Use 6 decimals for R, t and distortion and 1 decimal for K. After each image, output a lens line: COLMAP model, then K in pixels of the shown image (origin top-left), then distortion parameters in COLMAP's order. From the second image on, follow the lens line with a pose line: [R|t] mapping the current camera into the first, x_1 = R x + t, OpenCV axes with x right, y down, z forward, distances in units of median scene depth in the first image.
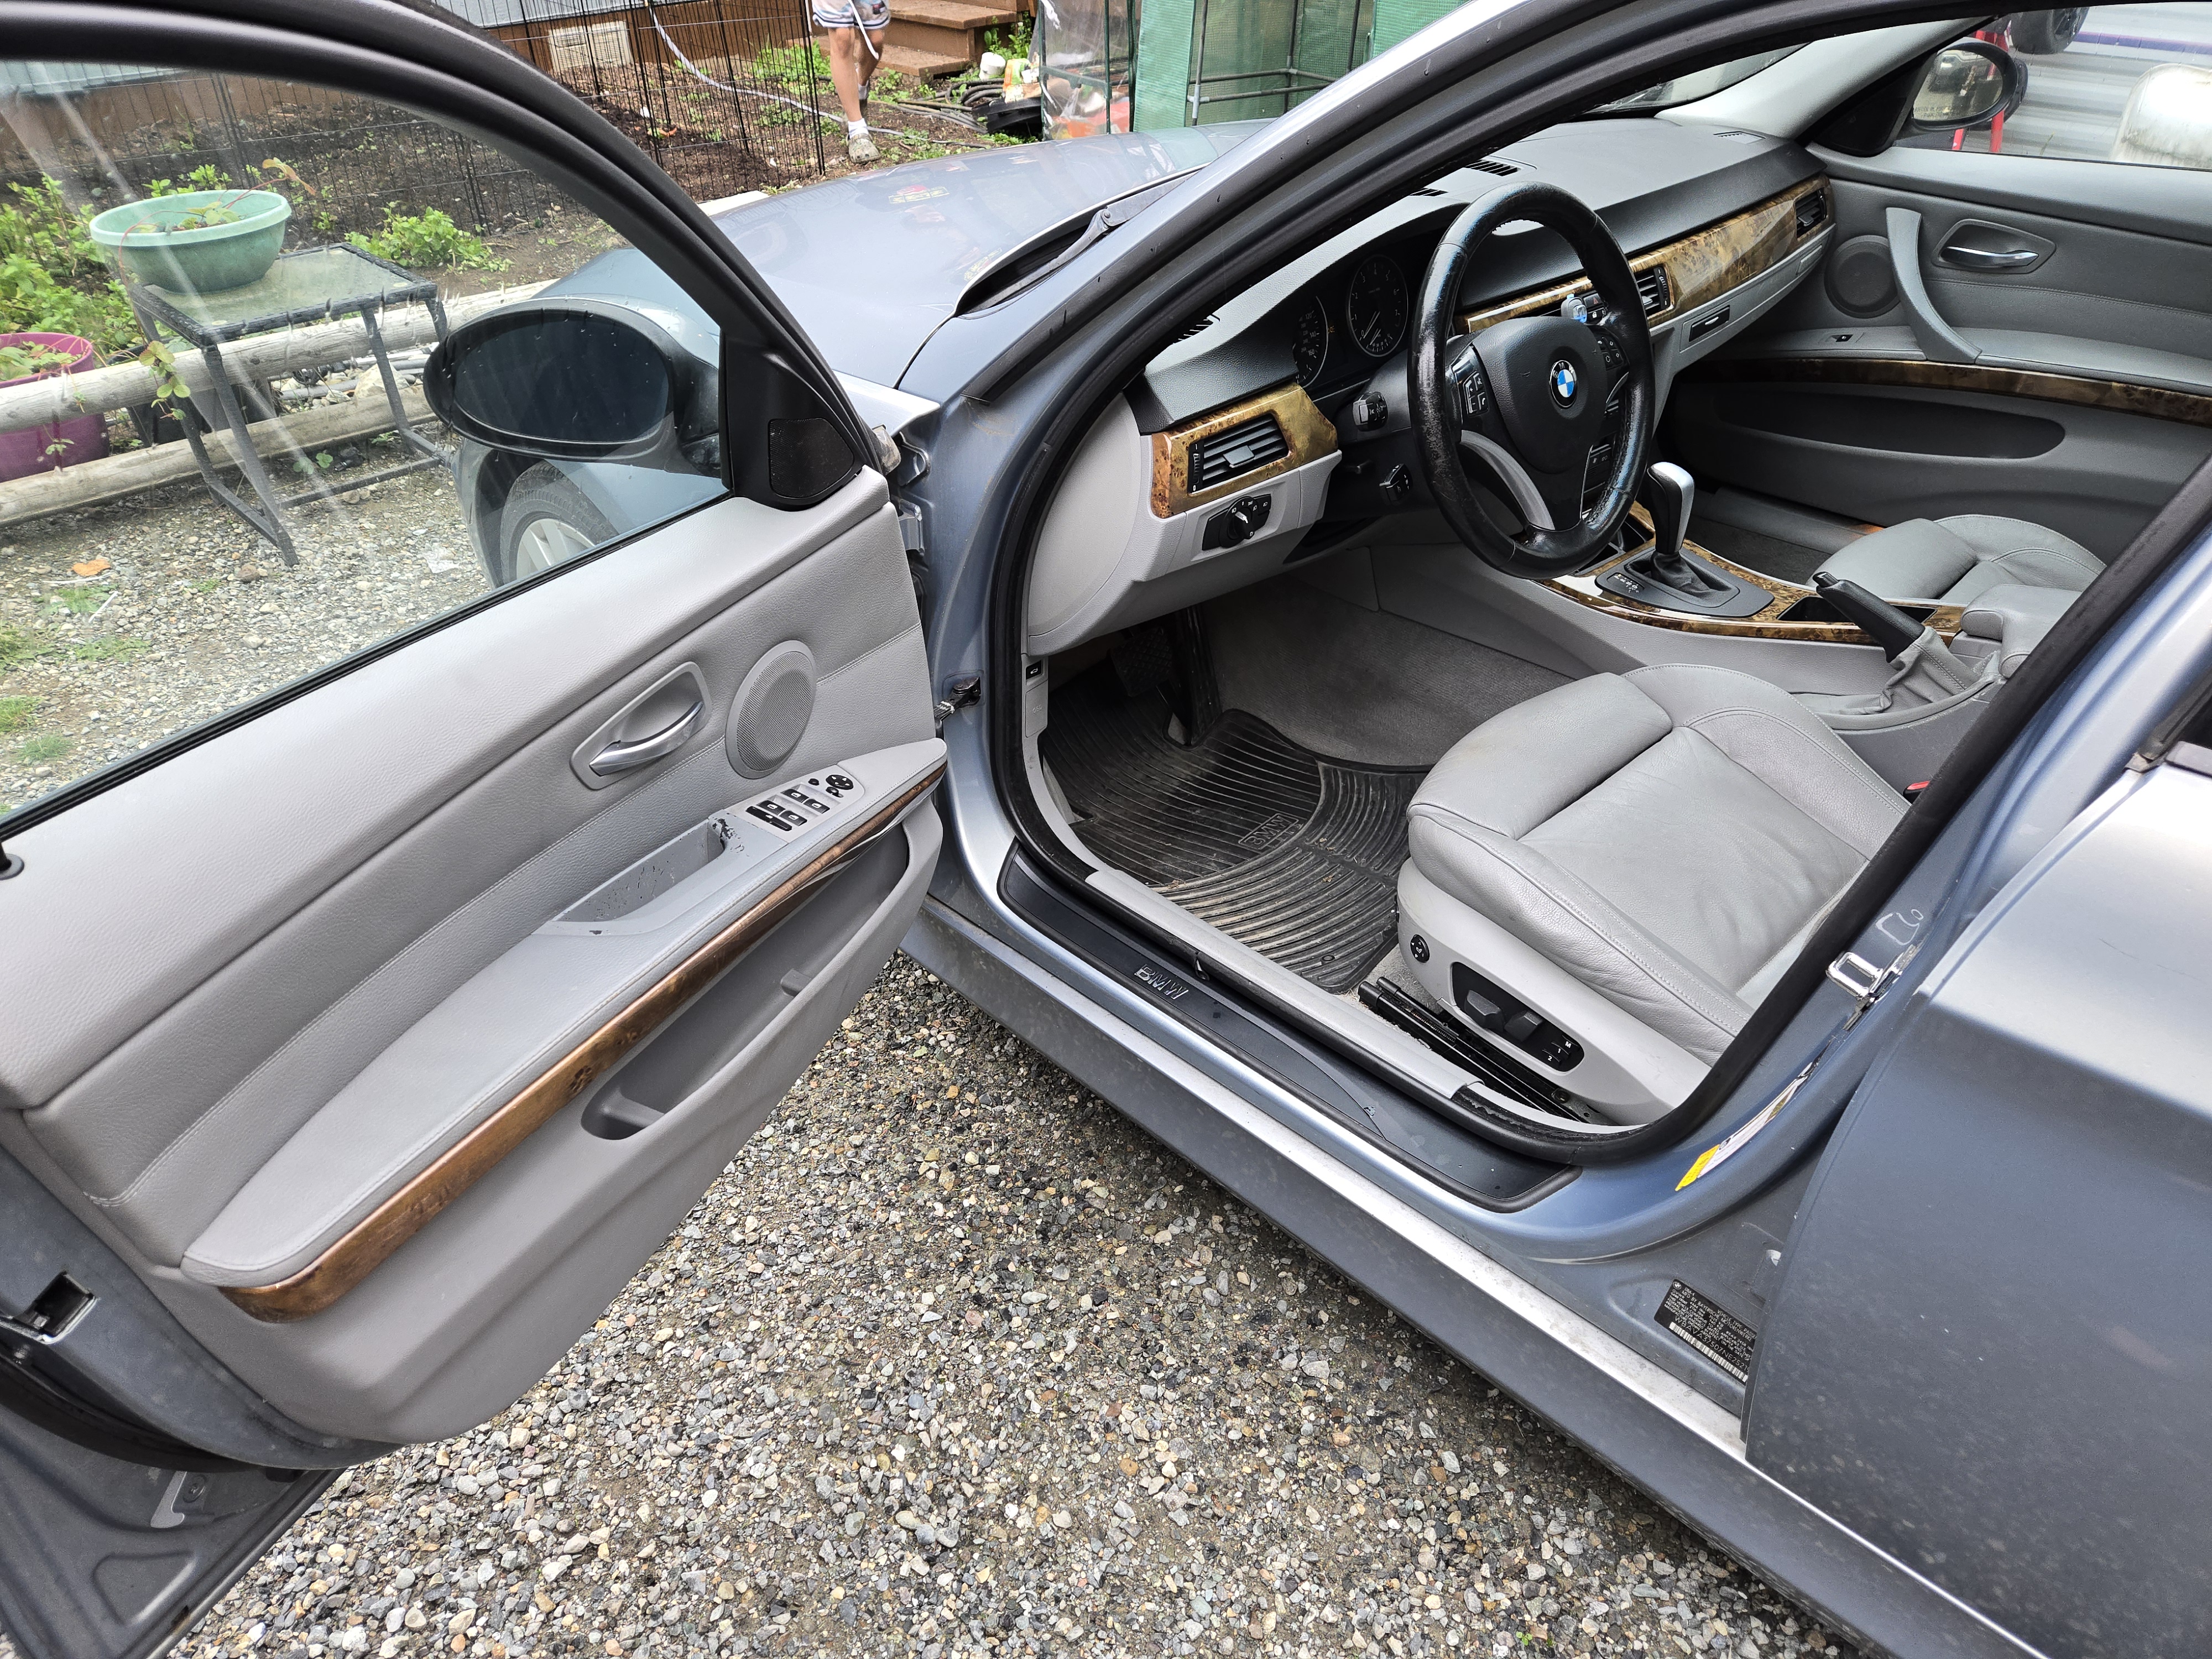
lens RADIAL K [[1485.7, 0, 1102.4], [0, 1485.7, 832.2], [0, 0, 1]] dist [0.053643, -0.044705]
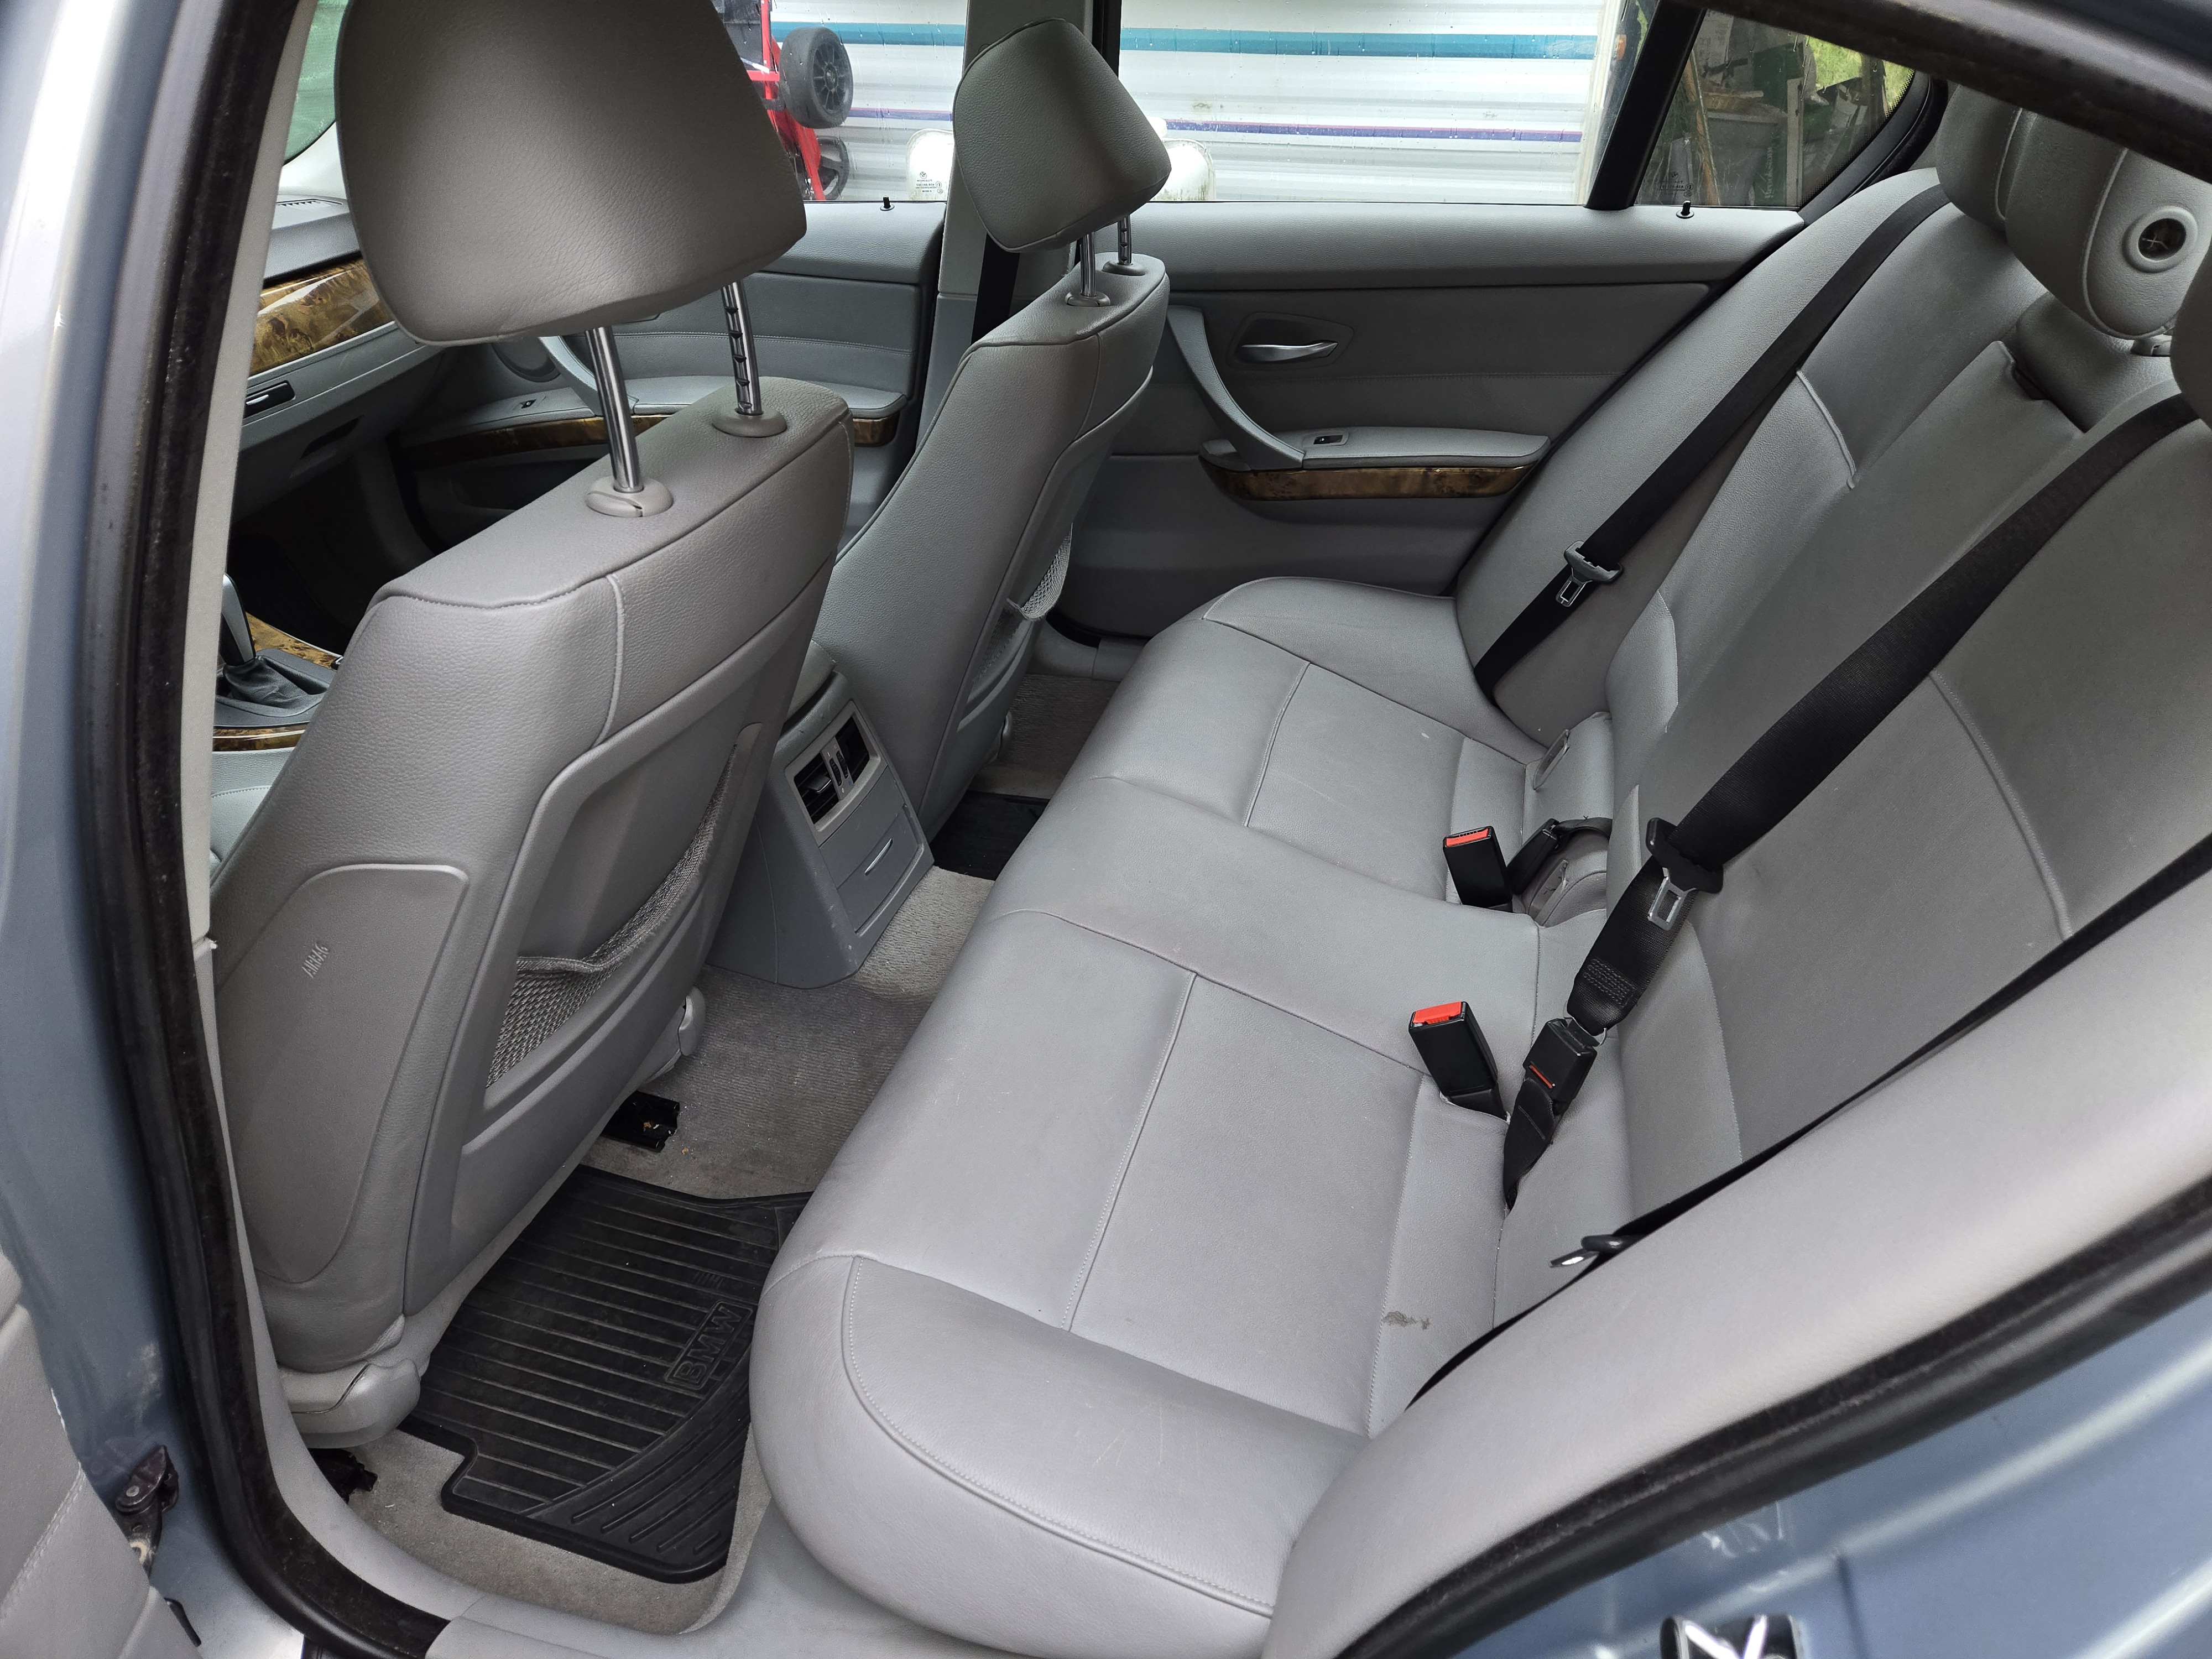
lens RADIAL K [[1485.7, 0, 1096.1], [0, 1485.7, 829.0], [0, 0, 1]] dist [0.053643, -0.044705]
pose [[0.867512, -0.249111, 0.430543, 0.358878], [0.278349, 0.960466, -0.005128, 0.039040], [-0.412244, 0.124290, 0.902556, 0.030375]]
